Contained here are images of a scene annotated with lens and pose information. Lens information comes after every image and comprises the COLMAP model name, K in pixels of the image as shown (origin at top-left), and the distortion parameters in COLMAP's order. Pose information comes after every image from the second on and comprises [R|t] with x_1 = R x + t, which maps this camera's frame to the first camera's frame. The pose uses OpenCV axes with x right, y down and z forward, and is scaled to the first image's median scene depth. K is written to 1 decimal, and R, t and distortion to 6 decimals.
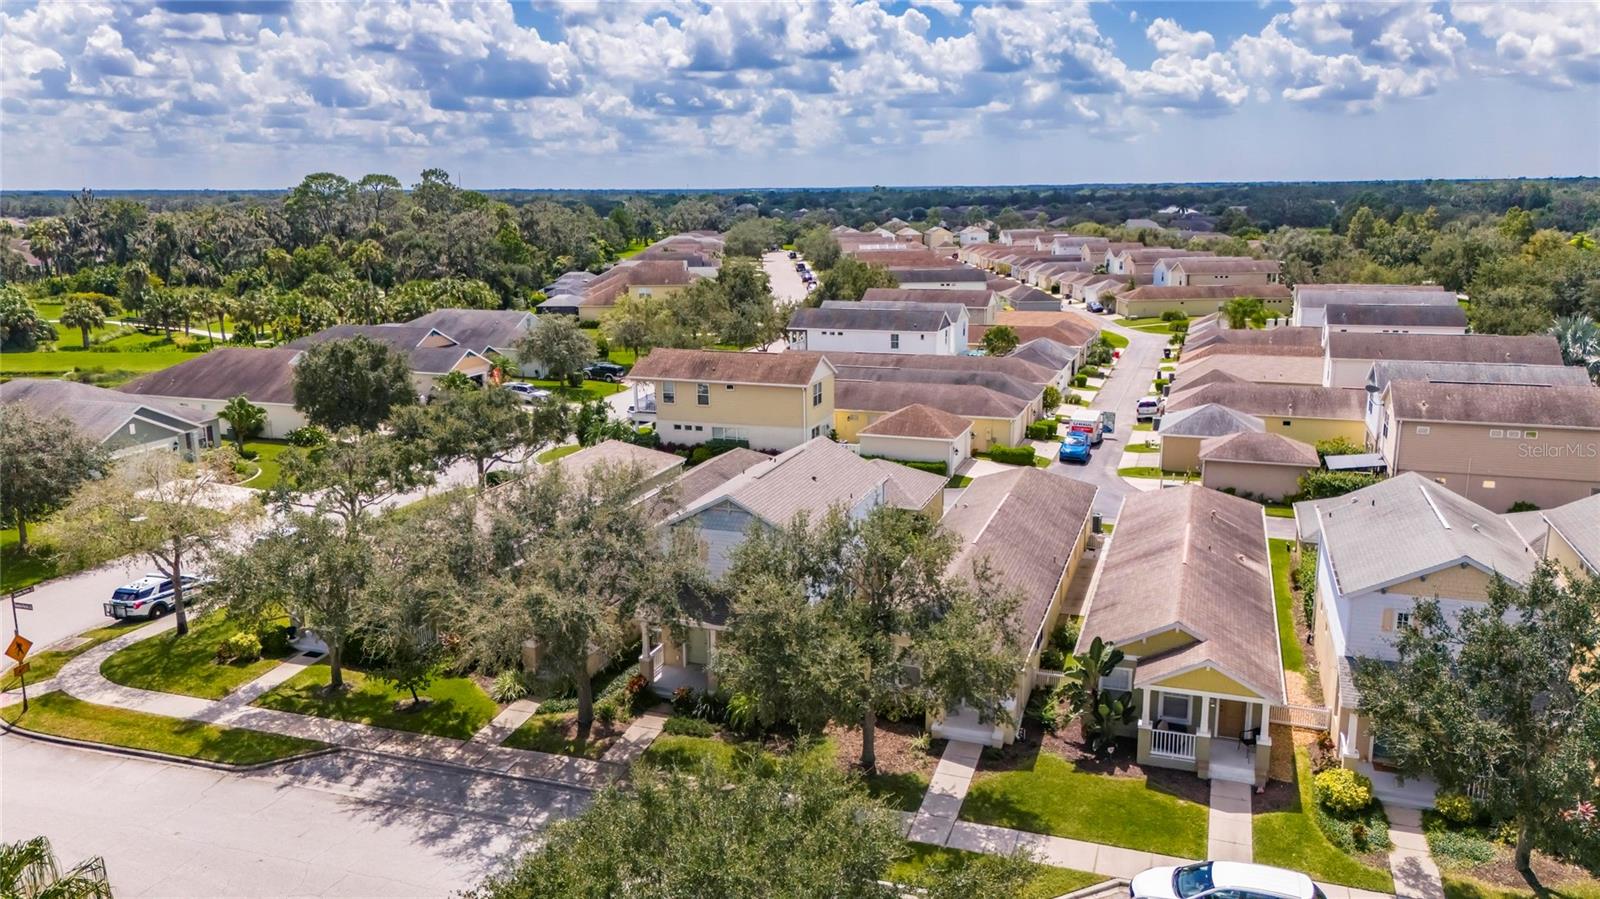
lens RADIAL K [[1171.8, 0, 806.0], [0, 1171.8, 471.2], [0, 0, 1]] dist [0.073354, -0.075031]
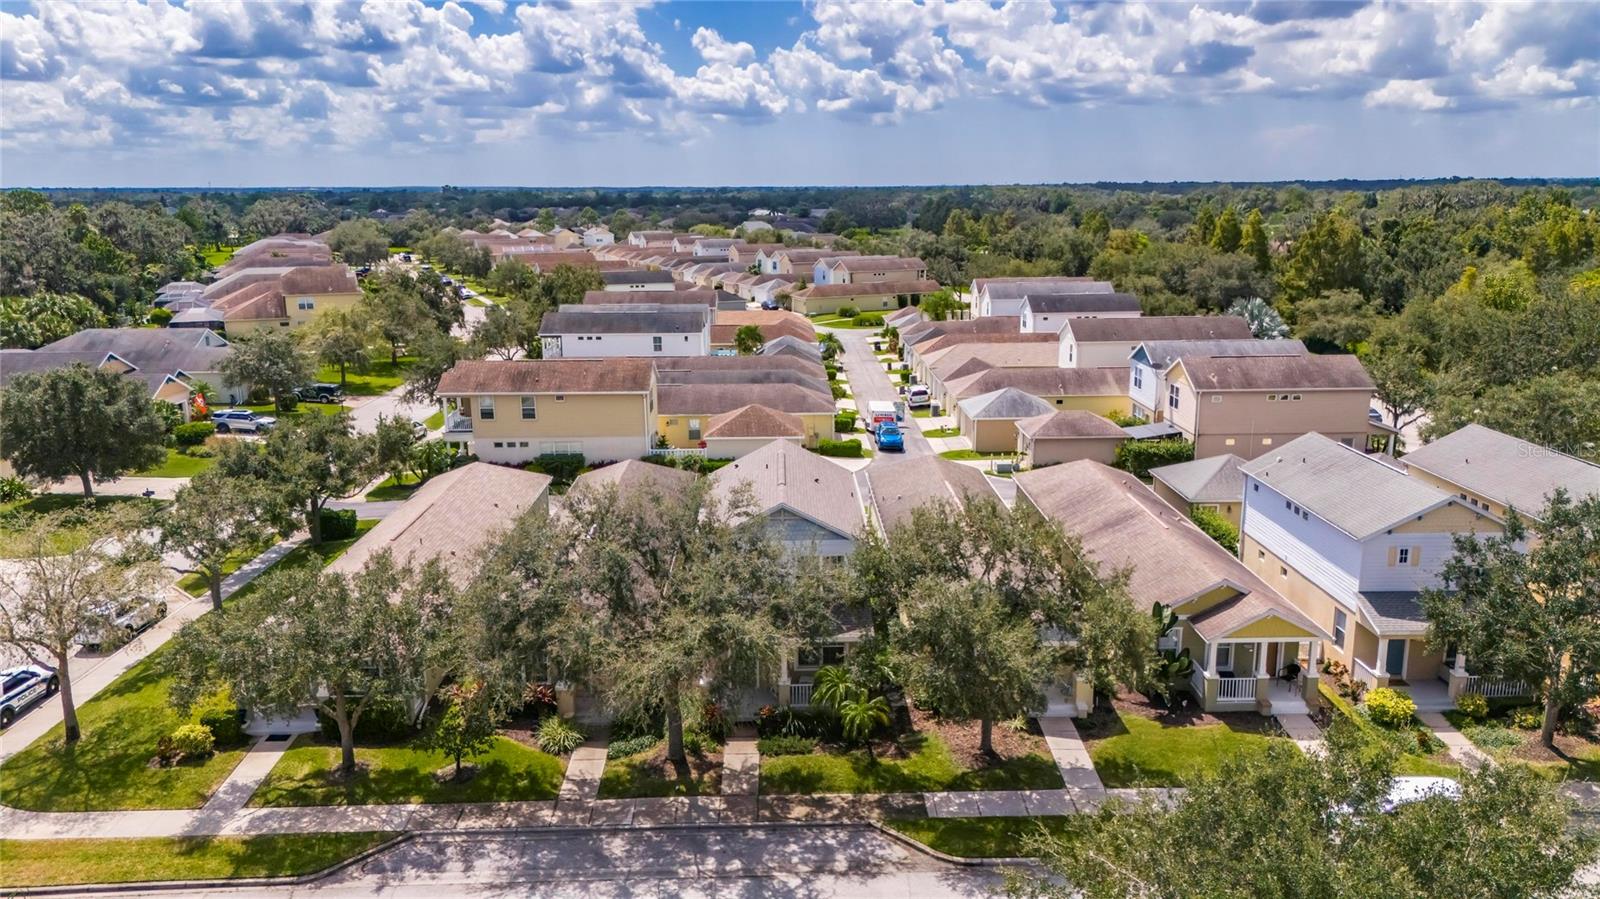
lens RADIAL K [[1171.8, 0, 806.0], [0, 1171.8, 471.2], [0, 0, 1]] dist [0.073354, -0.075031]
pose [[0.936810, -0.080560, 0.340437, -0.371717], [0.081029, 0.996629, 0.012867, -0.017092], [-0.340326, 0.015532, 0.940179, 0.079635]]
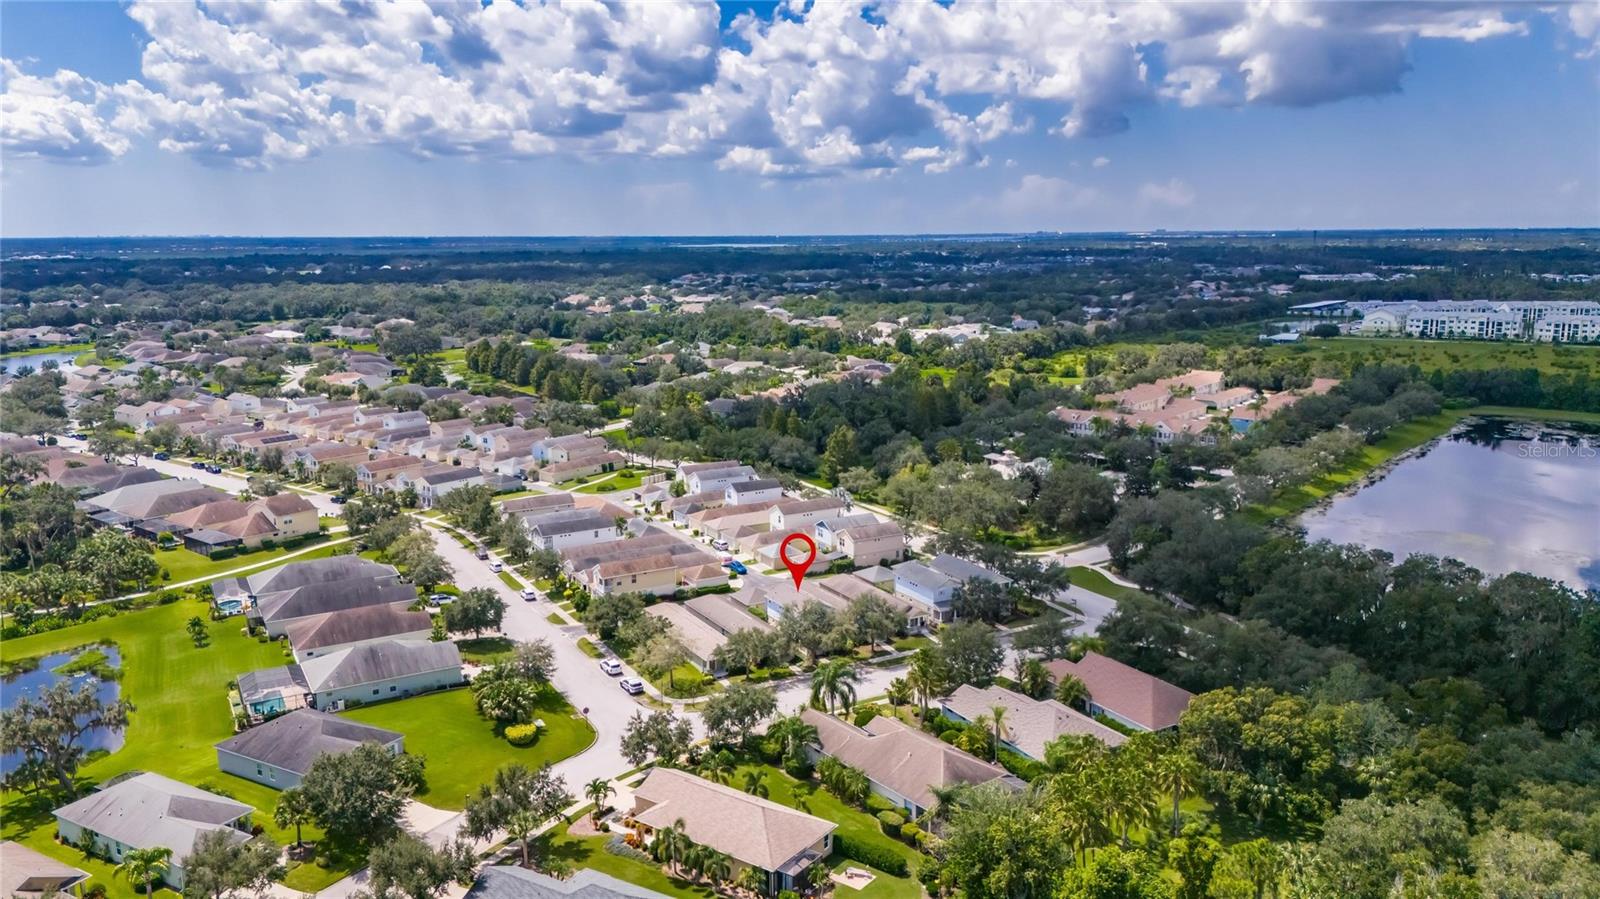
lens RADIAL K [[1171.8, 0, 806.0], [0, 1171.8, 471.2], [0, 0, 1]] dist [0.073354, -0.075031]
pose [[0.659920, -0.146913, 0.736832, -2.953222], [0.178394, 0.983290, 0.036280, -0.566105], [-0.729850, 0.107505, 0.675101, -1.710129]]
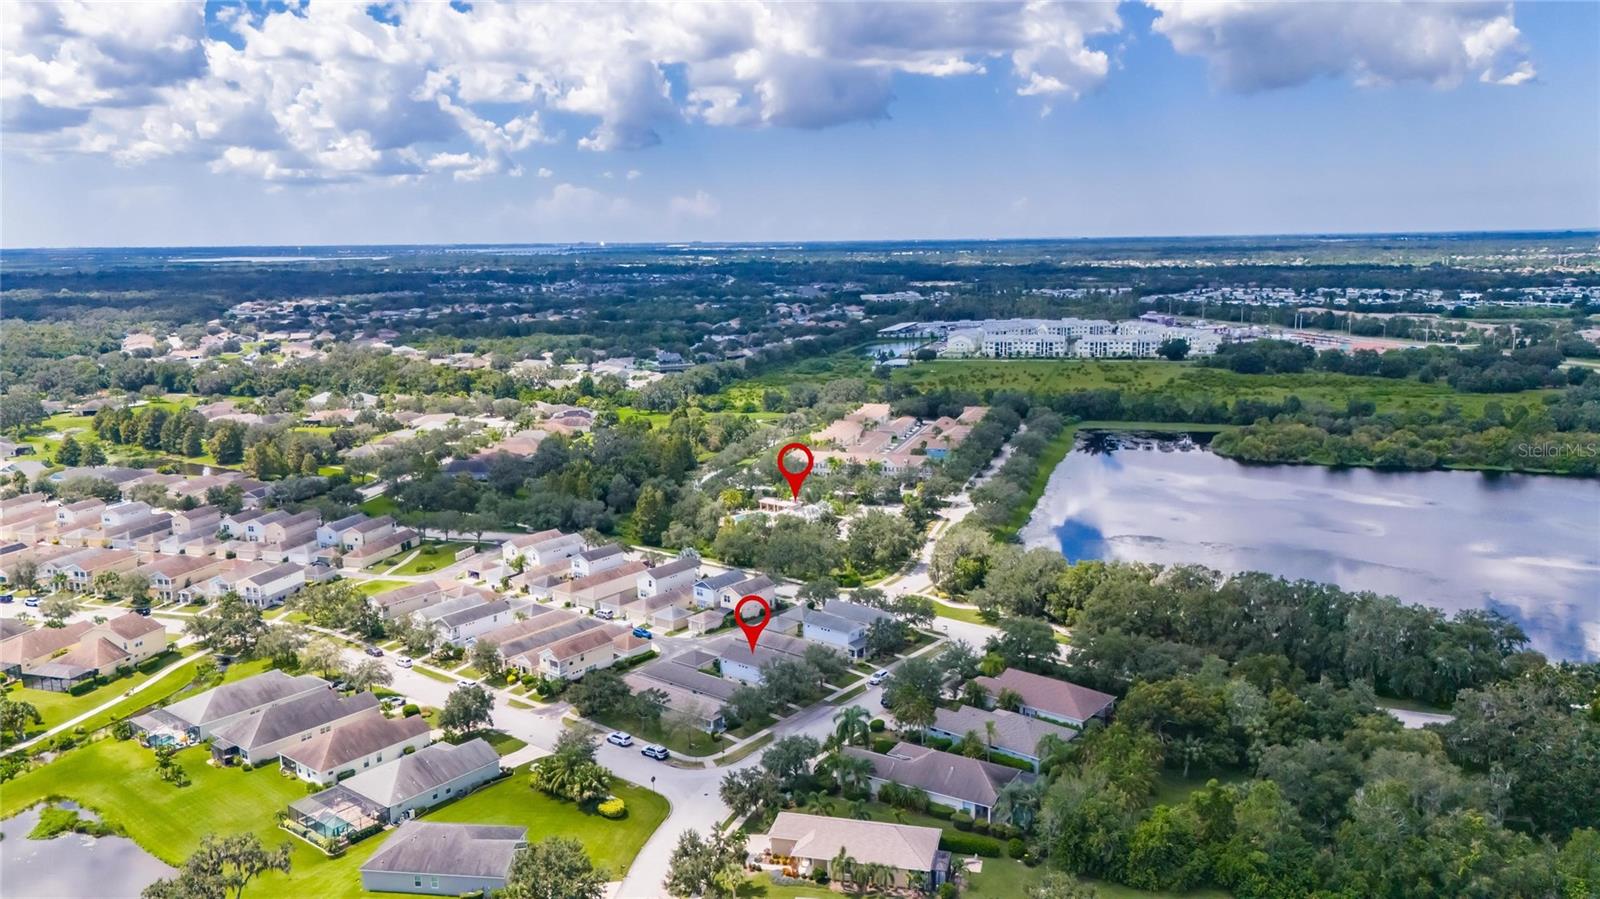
lens RADIAL K [[1180.2, 0, 807.3], [0, 1180.2, 447.4], [0, 0, 1]] dist [0.063080, -0.061947]
pose [[0.331877, -0.162429, 0.929233, -4.324730], [0.230970, 0.969072, 0.086901, -1.185463], [-0.914609, 0.185784, 0.359129, -0.992289]]
